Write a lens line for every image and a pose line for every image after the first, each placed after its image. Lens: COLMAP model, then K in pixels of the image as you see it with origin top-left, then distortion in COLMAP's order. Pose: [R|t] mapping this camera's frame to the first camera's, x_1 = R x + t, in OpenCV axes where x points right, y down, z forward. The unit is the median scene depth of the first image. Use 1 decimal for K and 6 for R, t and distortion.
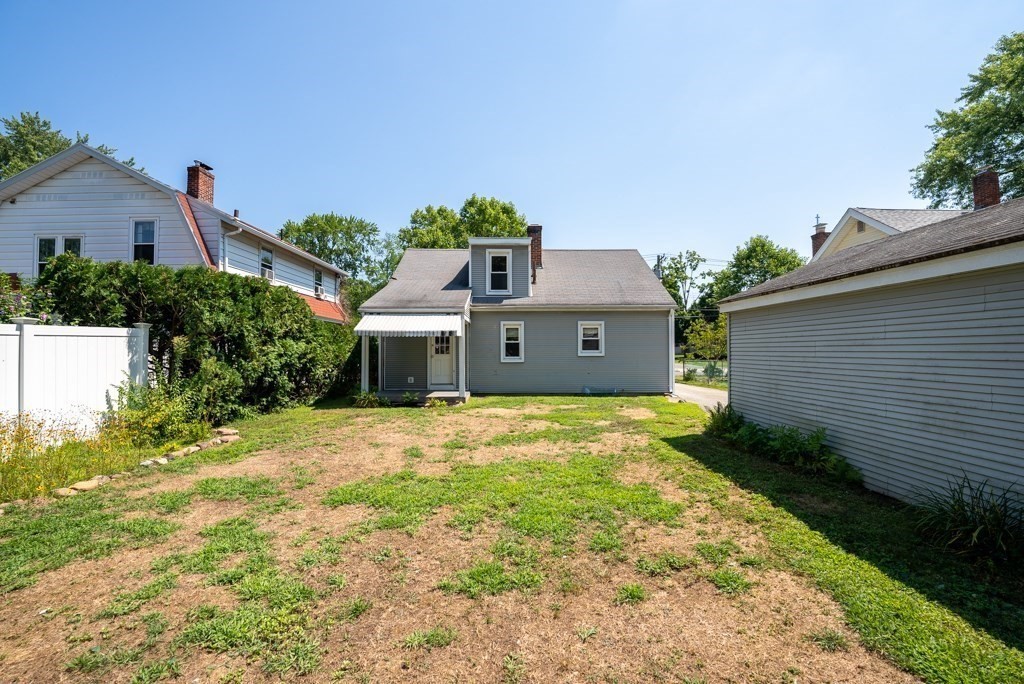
lens RADIAL K [[416.8, 0, 512.8], [0, 416.8, 343.3], [0, 0, 1]] dist [-0.025116, 0.001037]
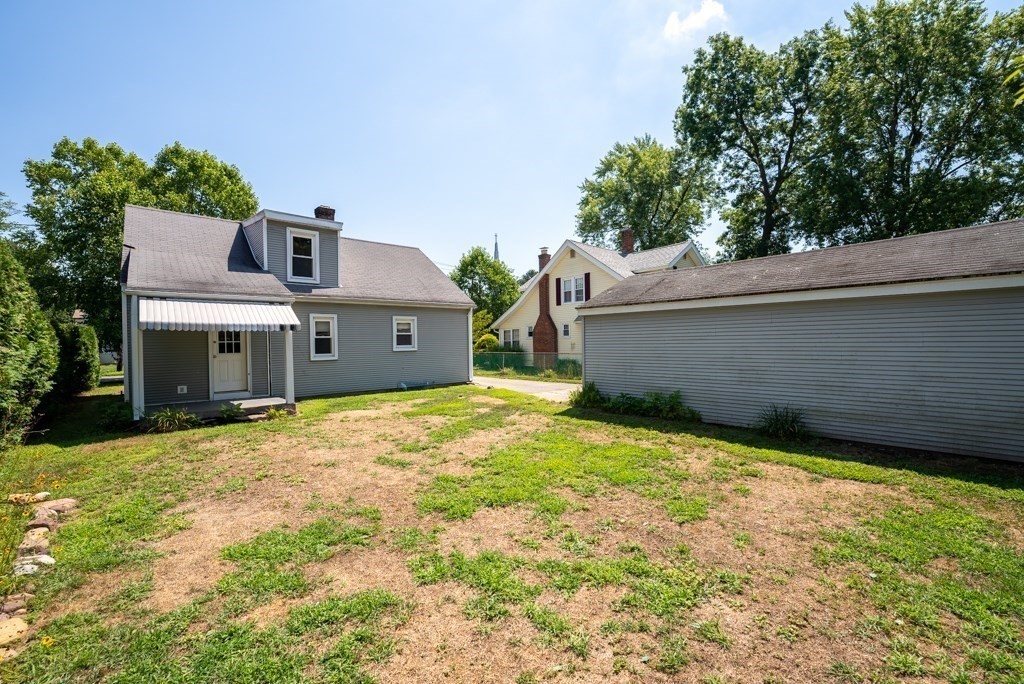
lens RADIAL K [[416.8, 0, 512.8], [0, 416.8, 343.3], [0, 0, 1]] dist [-0.025116, 0.001037]
pose [[0.747629, -0.013389, 0.663982, -0.286837], [0.003208, 0.999858, 0.016550, -0.003574], [-0.664109, -0.010243, 0.747565, 0.070741]]
